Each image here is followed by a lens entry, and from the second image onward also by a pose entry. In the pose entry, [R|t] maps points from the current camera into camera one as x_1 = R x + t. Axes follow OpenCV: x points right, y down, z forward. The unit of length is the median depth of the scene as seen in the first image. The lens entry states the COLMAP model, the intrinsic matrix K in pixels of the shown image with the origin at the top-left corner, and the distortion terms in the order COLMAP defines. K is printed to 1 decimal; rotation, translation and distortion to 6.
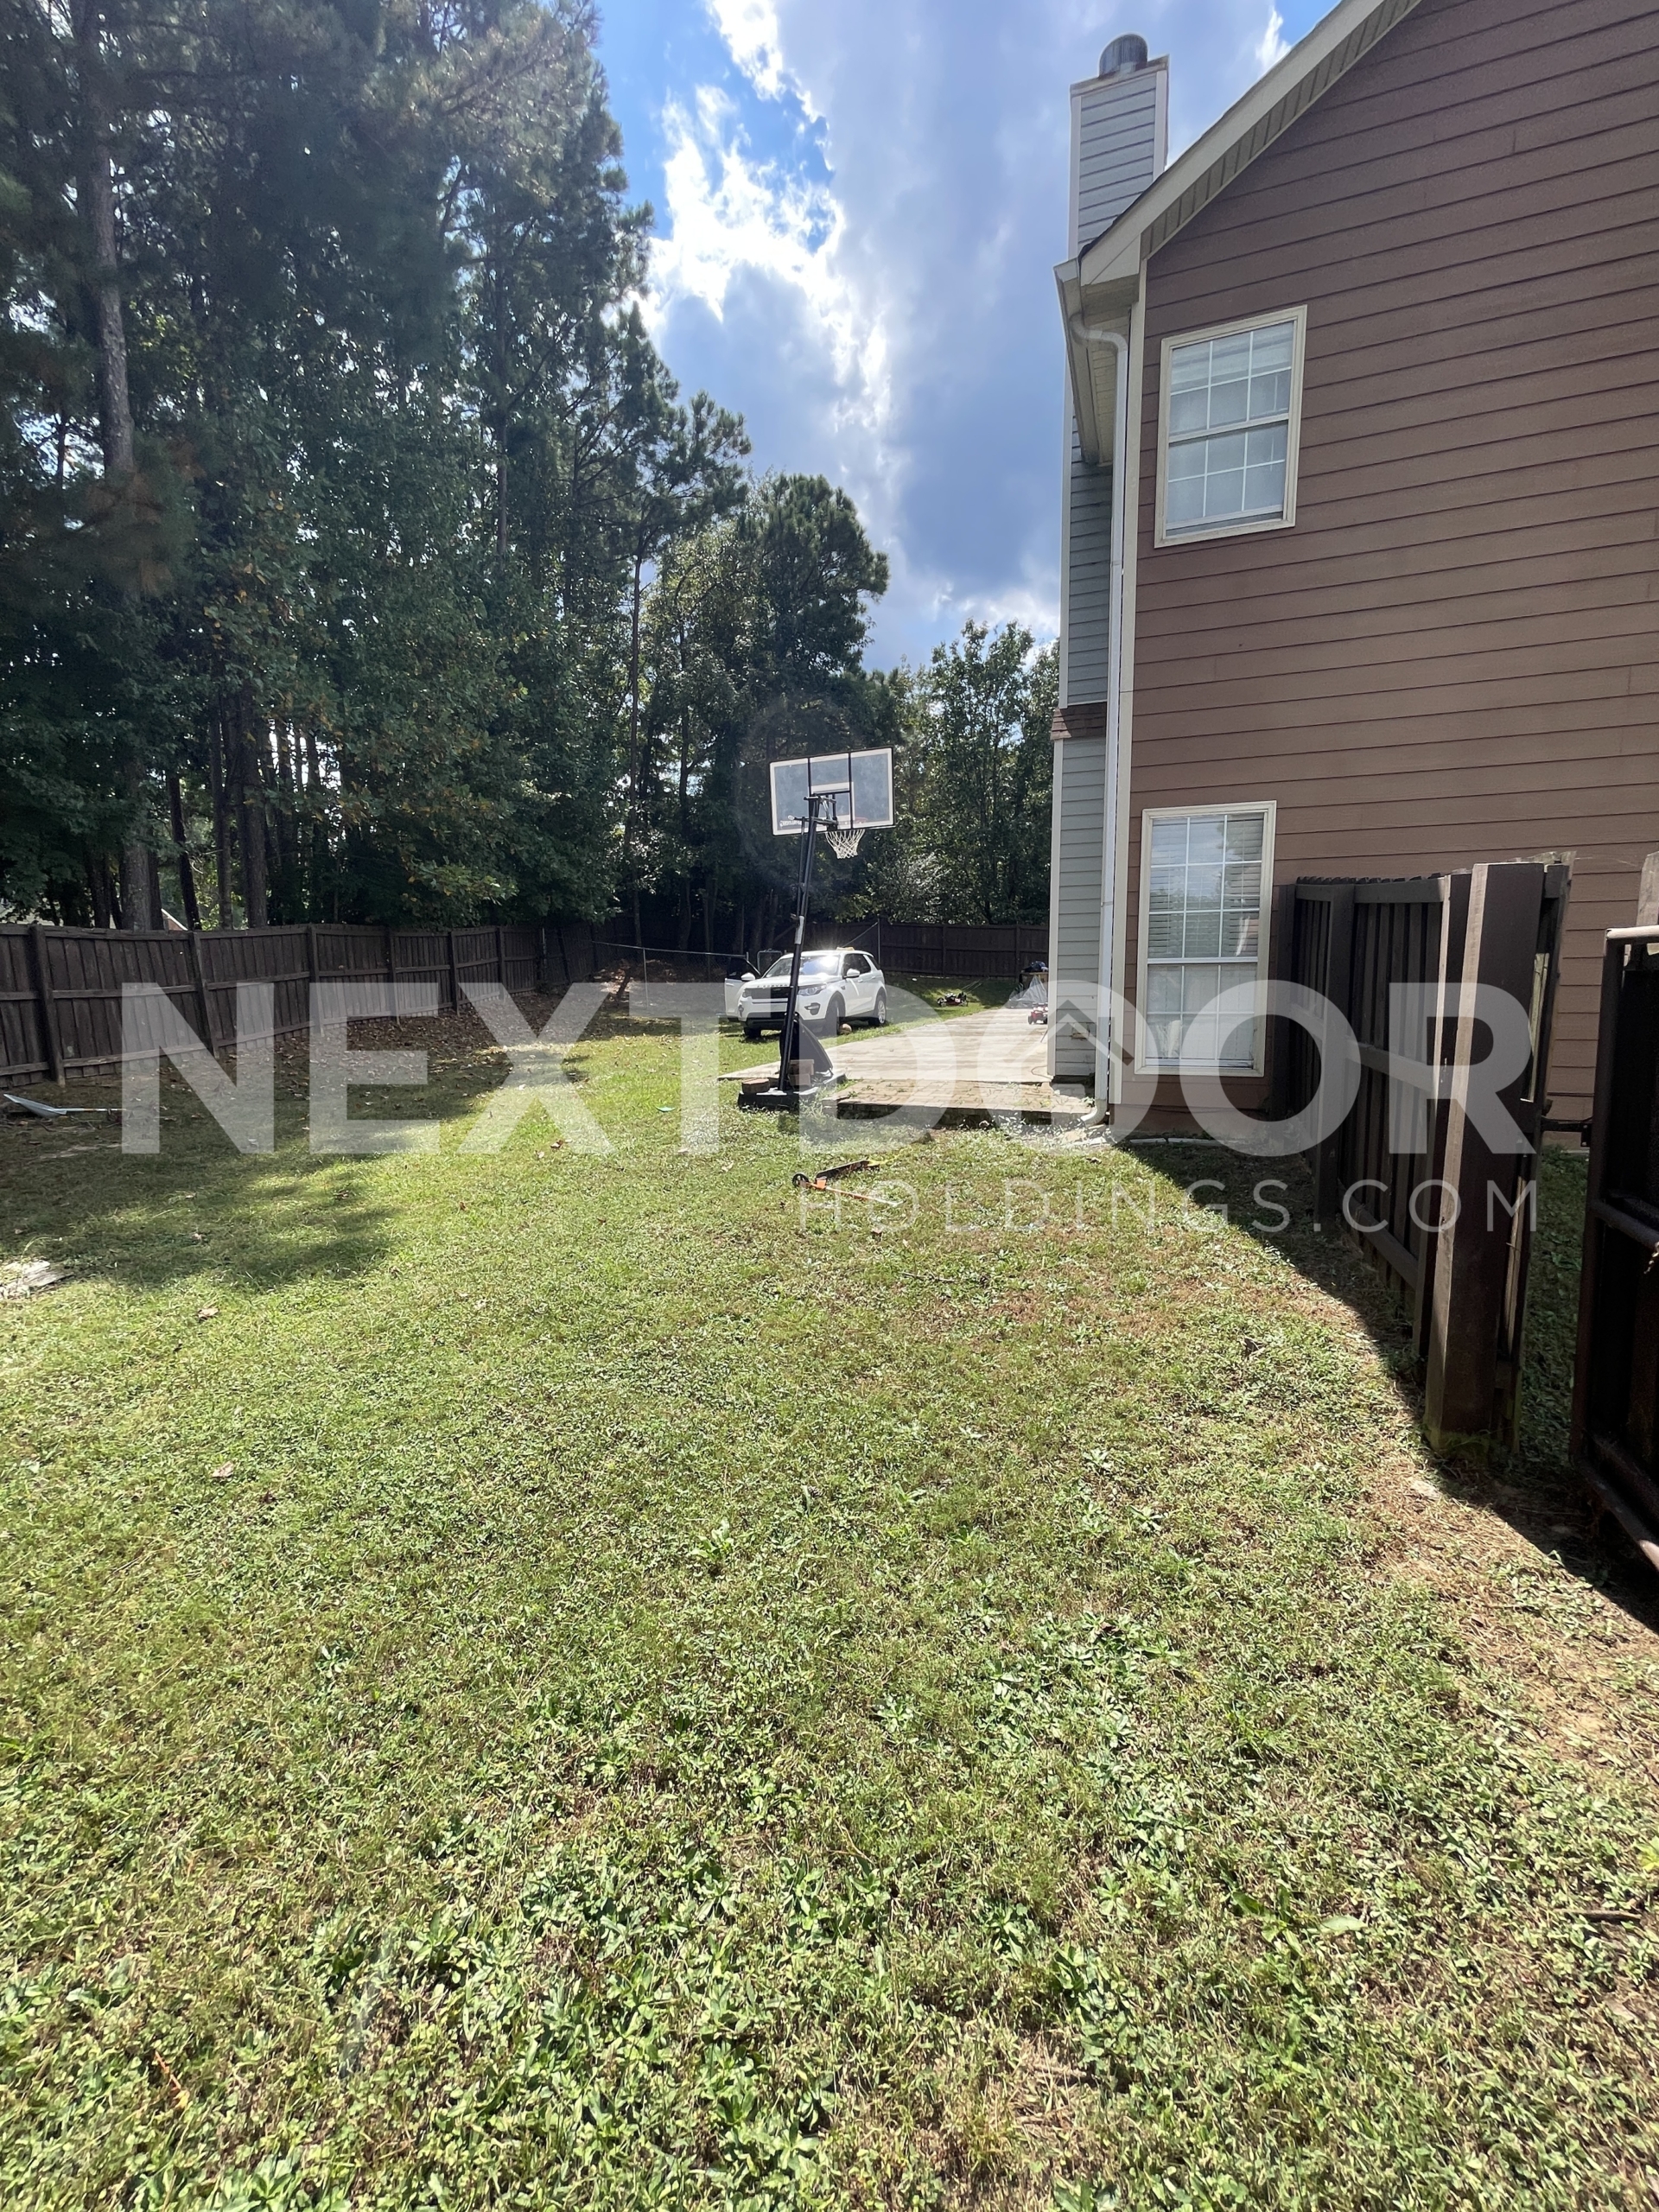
lens RADIAL K [[891.1, 0, 827.7], [0, 891.1, 1089.1], [0, 0, 1]] dist [0.000273, 0.000469]
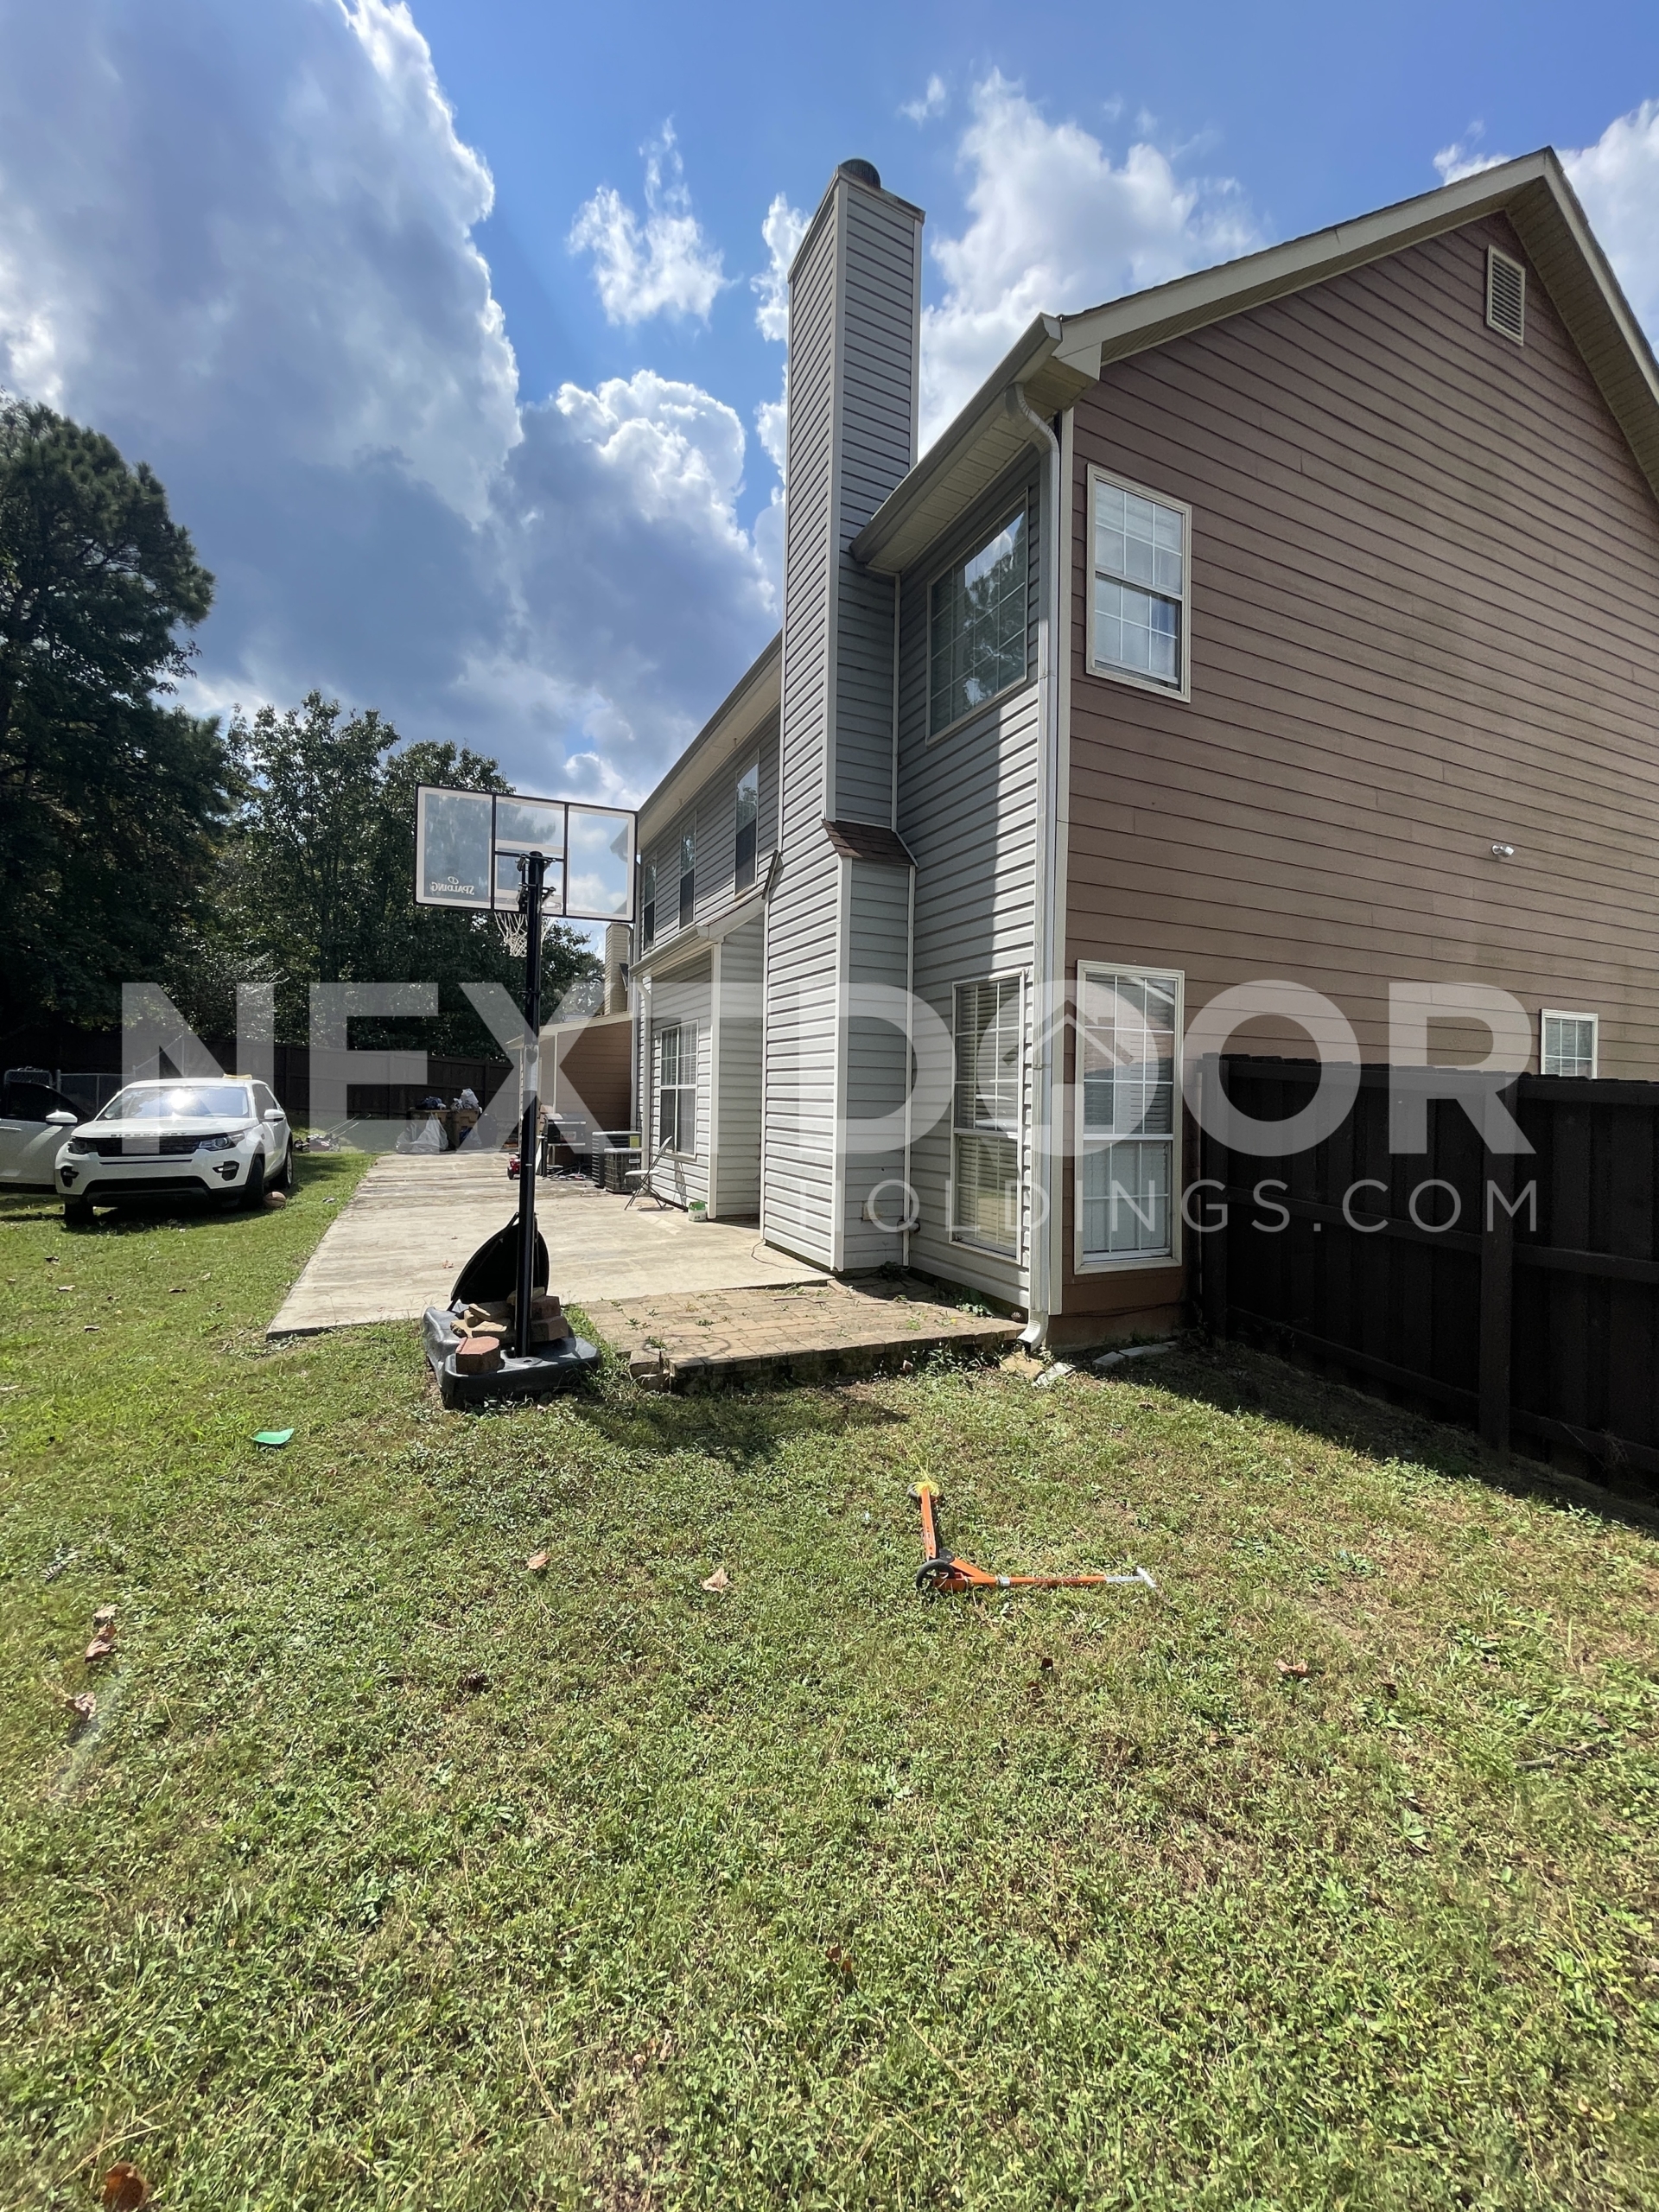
lens RADIAL K [[891.1, 0, 827.7], [0, 891.1, 1089.1], [0, 0, 1]] dist [0.000273, 0.000469]
pose [[0.703323, 0.034556, 0.710030, -0.156158], [0.069596, 0.990672, -0.117154, -0.039930], [-0.707455, 0.131812, 0.694358, 0.223861]]
